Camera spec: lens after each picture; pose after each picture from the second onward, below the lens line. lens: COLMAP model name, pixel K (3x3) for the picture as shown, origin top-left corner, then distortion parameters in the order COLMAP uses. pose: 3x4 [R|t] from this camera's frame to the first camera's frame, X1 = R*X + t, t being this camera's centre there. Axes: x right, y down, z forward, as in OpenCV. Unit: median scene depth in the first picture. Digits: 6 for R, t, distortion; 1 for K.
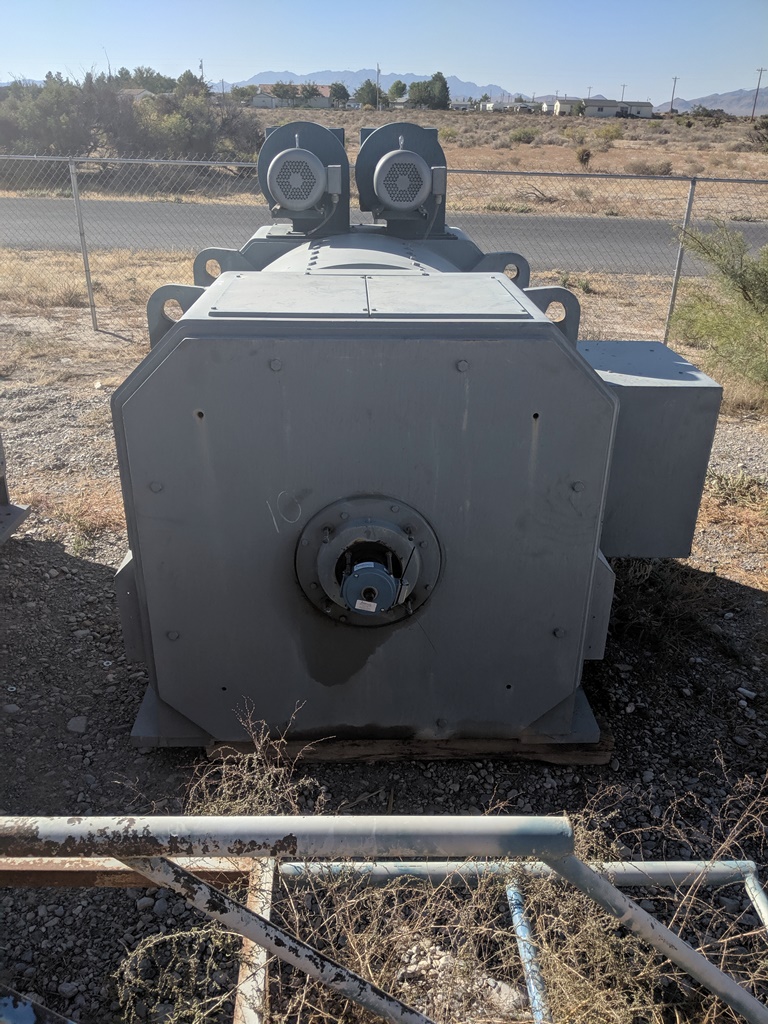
lens RADIAL K [[829.9, 0, 369.9], [0, 829.9, 514.3], [0, 0, 1]] dist [0.045004, -0.082432]
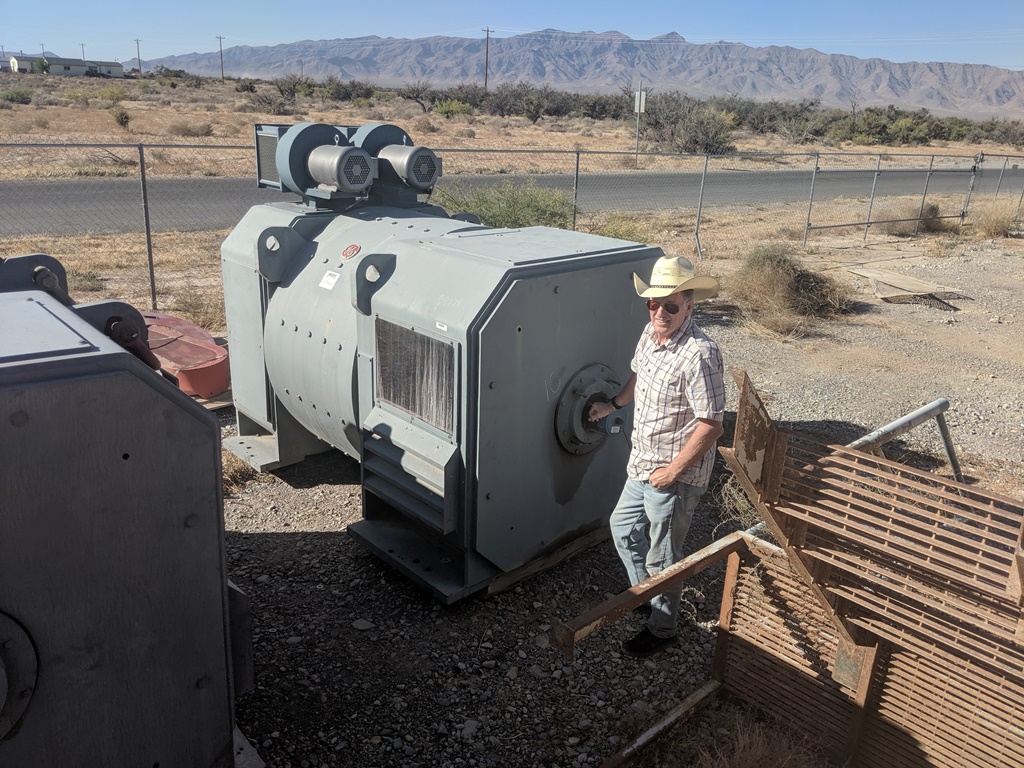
lens RADIAL K [[829.9, 0, 520.0], [0, 829.9, 375.5], [0, 0, 1]] dist [0.045004, -0.082432]
pose [[0.744565, -0.197855, 0.637554, -0.087732], [0.261064, 0.965307, -0.005315, -0.002301], [-0.614384, 0.170400, 0.770387, -0.010754]]
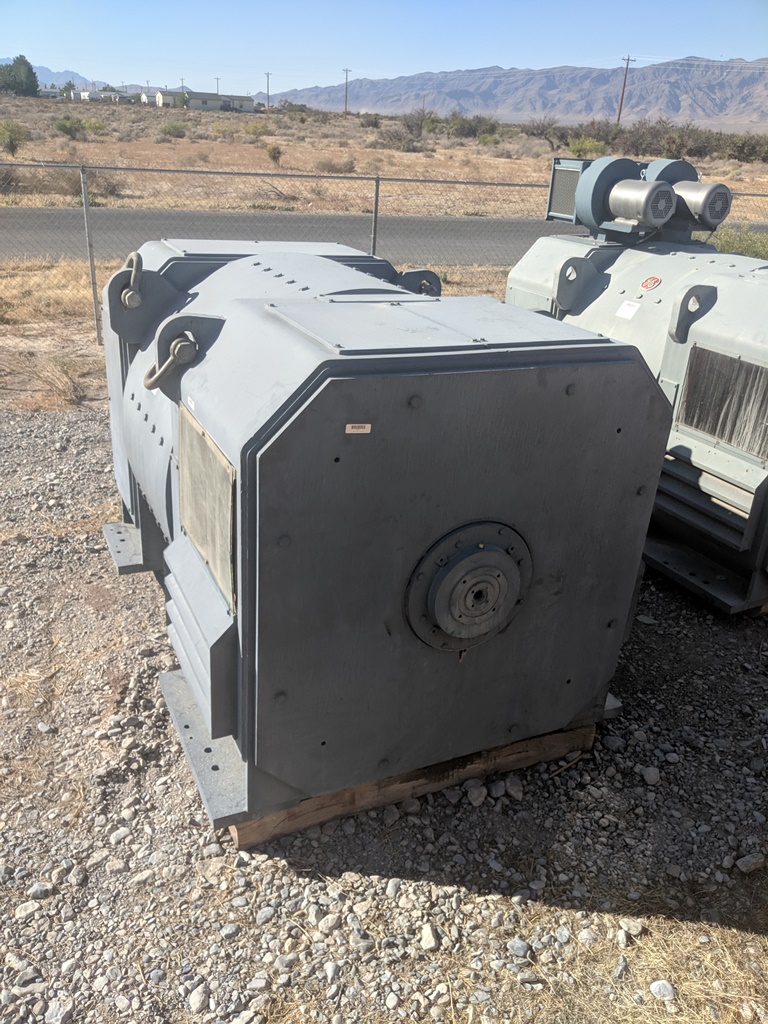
lens RADIAL K [[829.9, 0, 378.9], [0, 829.9, 535.5], [0, 0, 1]] dist [0.045004, -0.082432]
pose [[0.900356, -0.170070, 0.400544, -0.126492], [0.158083, 0.985410, 0.063058, -0.003330], [-0.405425, 0.006544, 0.914105, -0.005434]]
